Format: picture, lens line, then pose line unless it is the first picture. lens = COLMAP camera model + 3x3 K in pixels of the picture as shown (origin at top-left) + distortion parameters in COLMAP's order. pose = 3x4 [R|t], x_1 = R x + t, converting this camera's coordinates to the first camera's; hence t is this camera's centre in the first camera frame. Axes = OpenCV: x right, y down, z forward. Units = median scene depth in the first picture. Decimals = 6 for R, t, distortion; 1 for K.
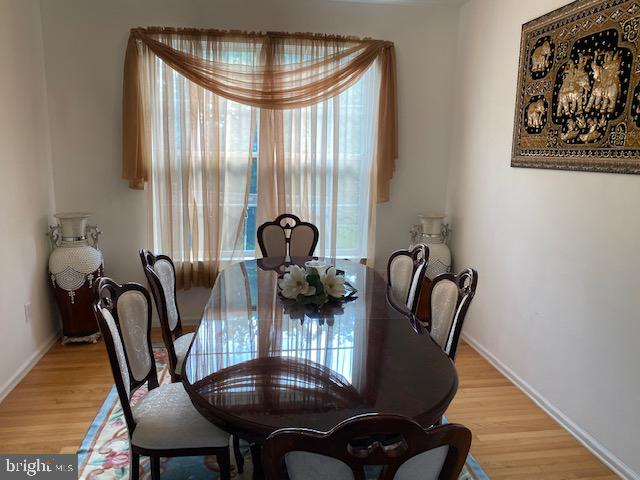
lens RADIAL K [[479.6, 0, 323.5], [0, 479.6, 237.7], [0, 0, 1]] dist [0.010237, -0.042807]
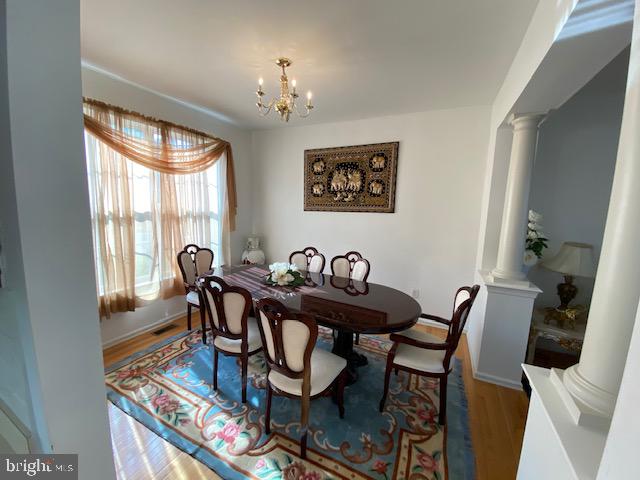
lens RADIAL K [[253.7, 0, 320.1], [0, 253.7, 243.5], [0, 0, 1]] dist [0.001321, -0.000018]
pose [[0.569134, -0.122568, 0.813058, -0.503805], [0.135825, 0.989257, 0.054054, -0.040488], [-0.810949, 0.079670, 0.579667, 0.205063]]
